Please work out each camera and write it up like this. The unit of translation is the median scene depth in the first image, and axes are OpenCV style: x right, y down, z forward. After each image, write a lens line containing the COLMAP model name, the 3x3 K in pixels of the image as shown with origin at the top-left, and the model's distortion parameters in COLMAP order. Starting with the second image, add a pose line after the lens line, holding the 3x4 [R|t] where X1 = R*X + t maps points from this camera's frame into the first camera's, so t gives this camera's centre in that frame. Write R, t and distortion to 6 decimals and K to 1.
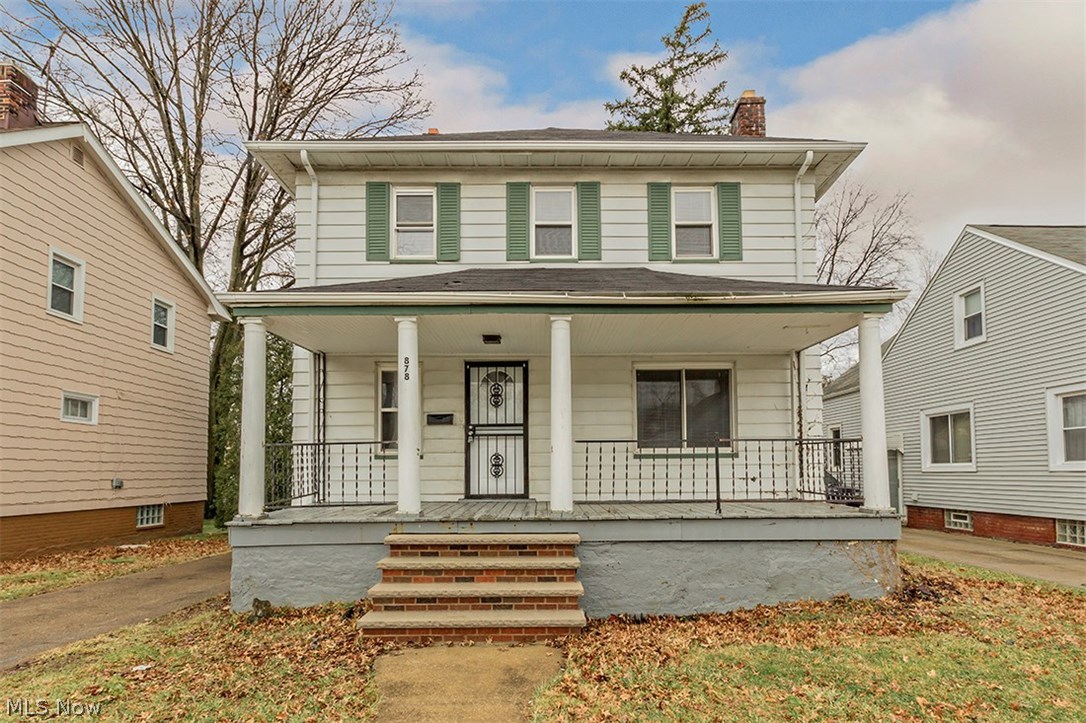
lens RADIAL K [[508.9, 0, 555.8], [0, 508.9, 363.7], [0, 0, 1]] dist [-0.002305, -0.000110]
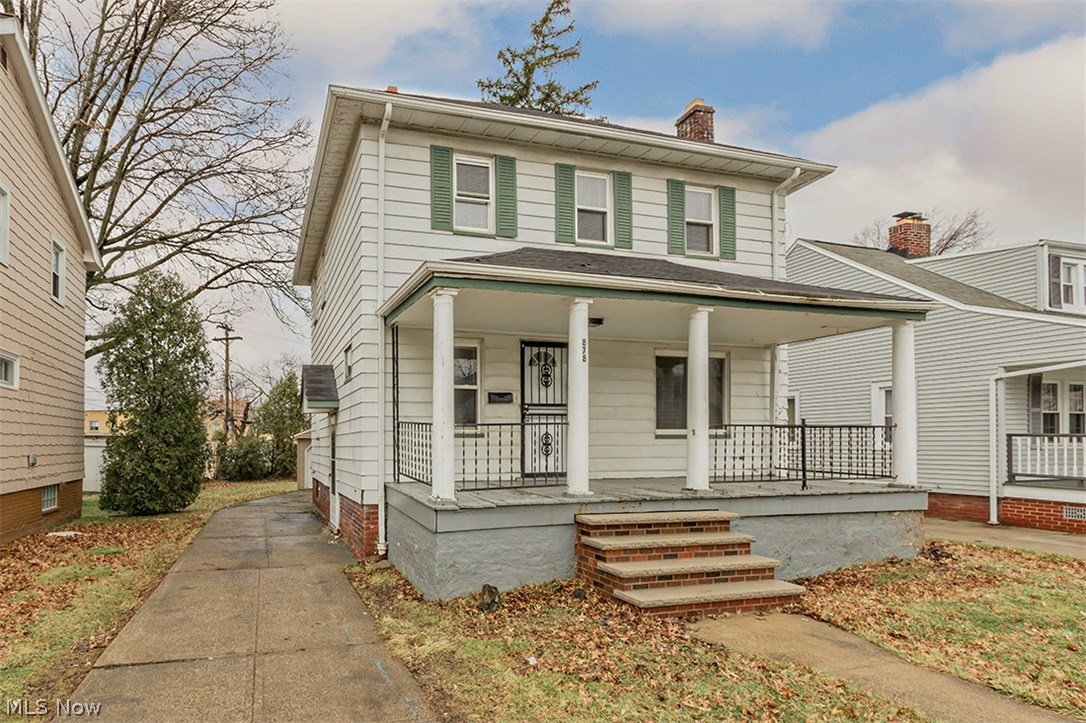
lens RADIAL K [[502.8, 0, 512.6], [0, 502.8, 358.5], [0, 0, 1]] dist [-0.002751, -0.000405]
pose [[0.975751, 0.044753, 0.214262, -0.400974], [-0.052329, 0.998185, 0.029816, 0.002202], [-0.212538, -0.040305, 0.976321, 0.041831]]
